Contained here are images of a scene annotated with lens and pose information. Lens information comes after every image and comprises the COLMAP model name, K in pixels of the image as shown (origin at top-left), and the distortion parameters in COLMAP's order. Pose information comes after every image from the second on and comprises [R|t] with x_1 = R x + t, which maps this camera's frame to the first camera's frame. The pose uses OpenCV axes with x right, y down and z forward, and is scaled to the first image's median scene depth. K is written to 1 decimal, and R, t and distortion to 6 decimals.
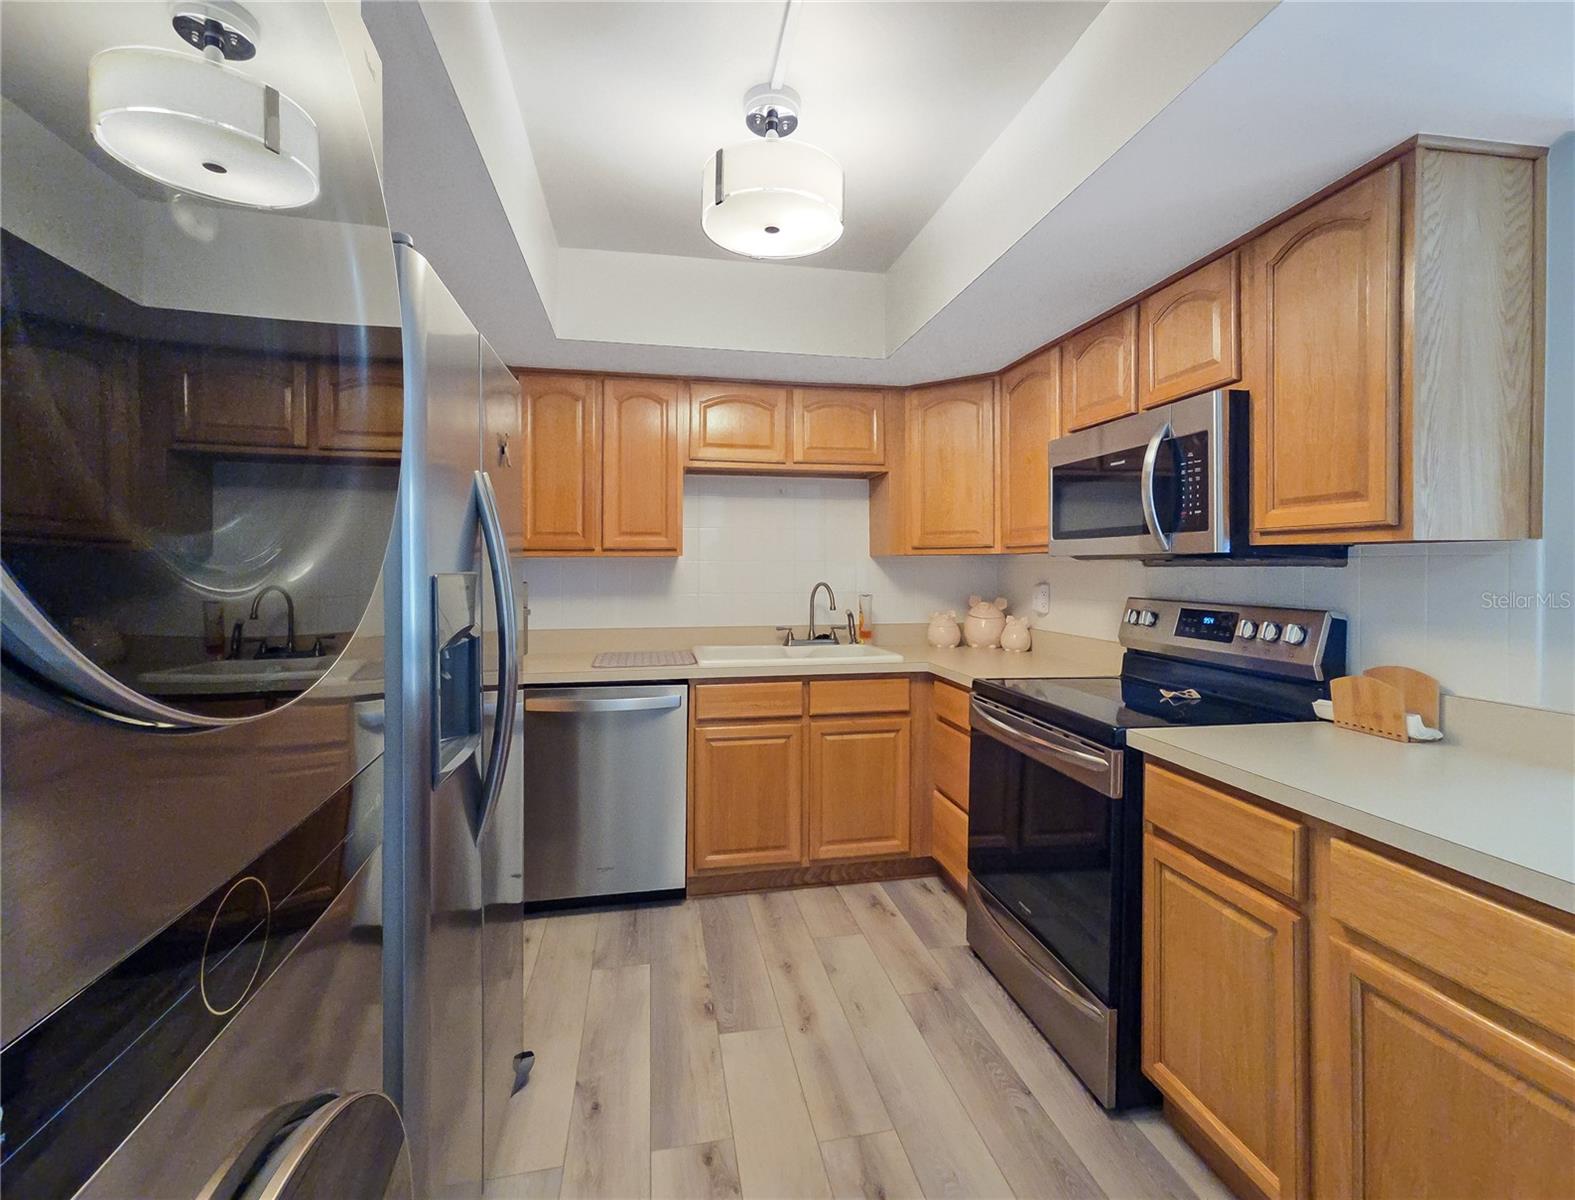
lens RADIAL K [[697.7, 0, 788.9], [0, 697.7, 567.8], [0, 0, 1]] dist [-0.013691, 0.006481]
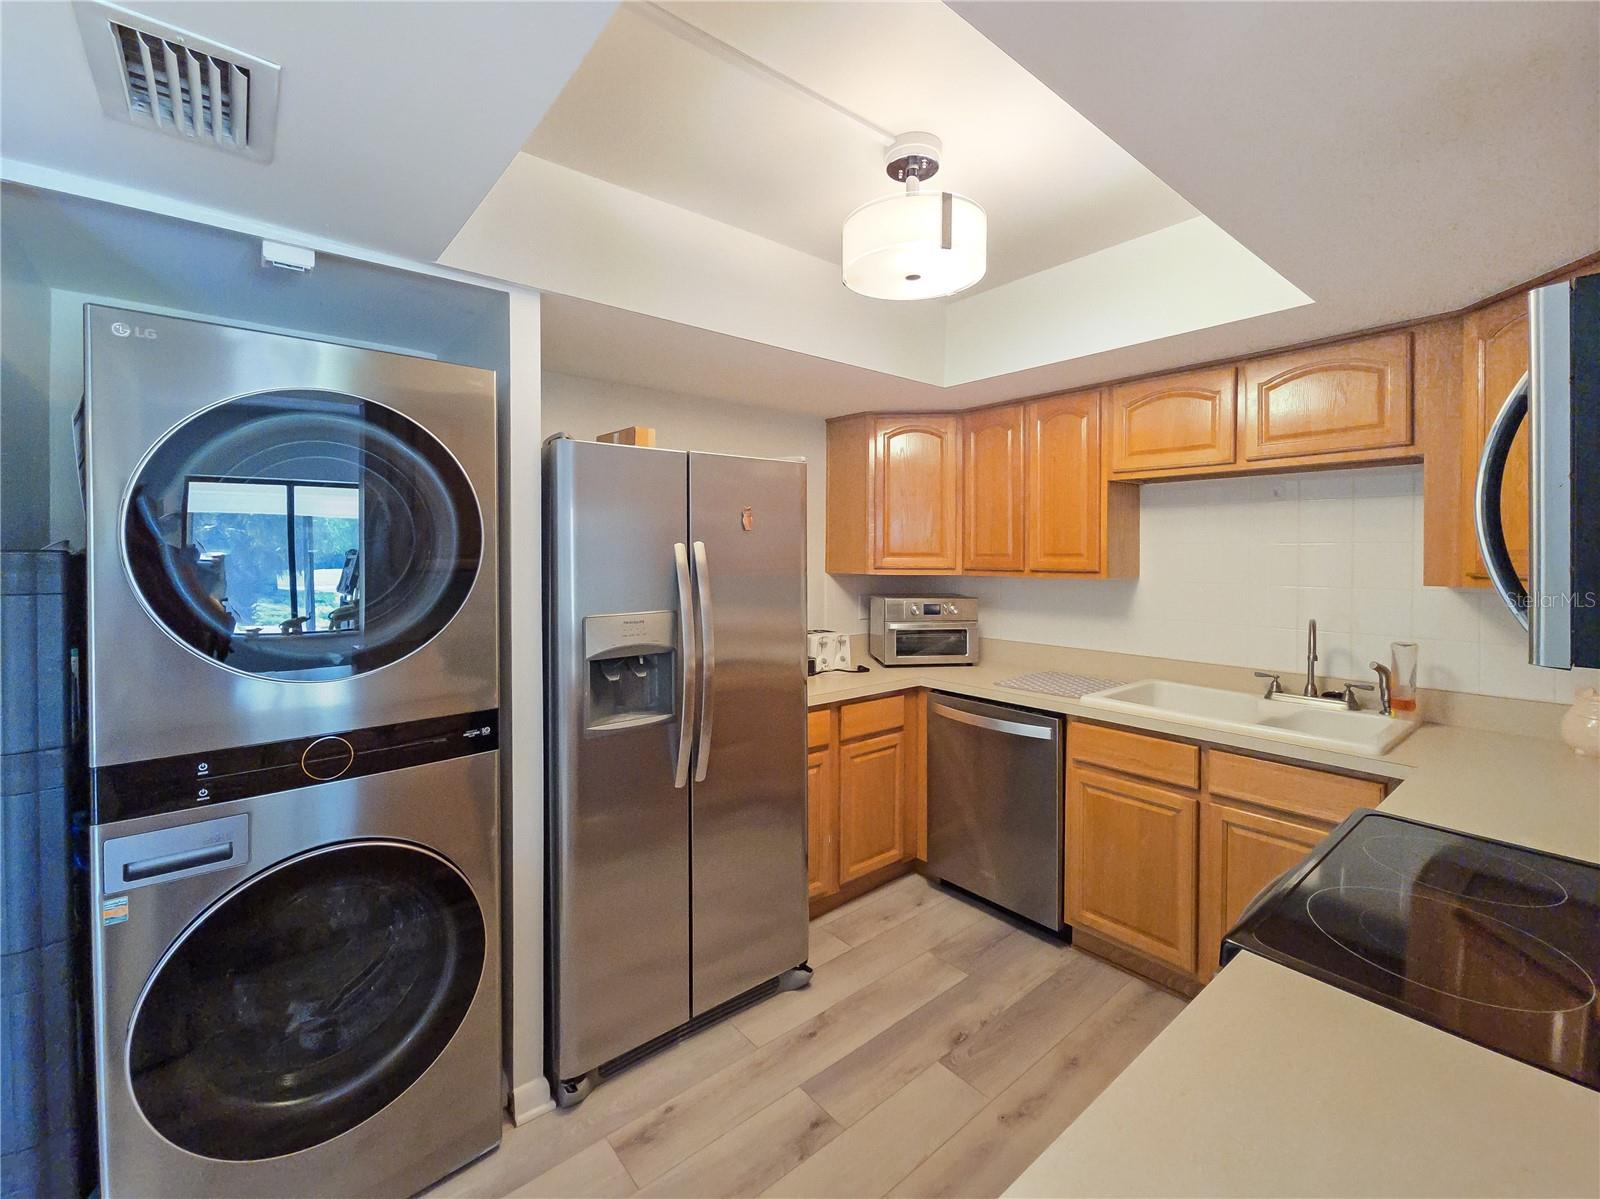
lens RADIAL K [[673.9, 0, 805.0], [0, 673.9, 557.6], [0, 0, 1]] dist [-0.012052, 0.000079]
pose [[0.480470, 0.007085, -0.876983, 0.467323], [0.001992, 0.999956, 0.009169, -0.058225], [0.877009, -0.006153, 0.480434, 0.249006]]
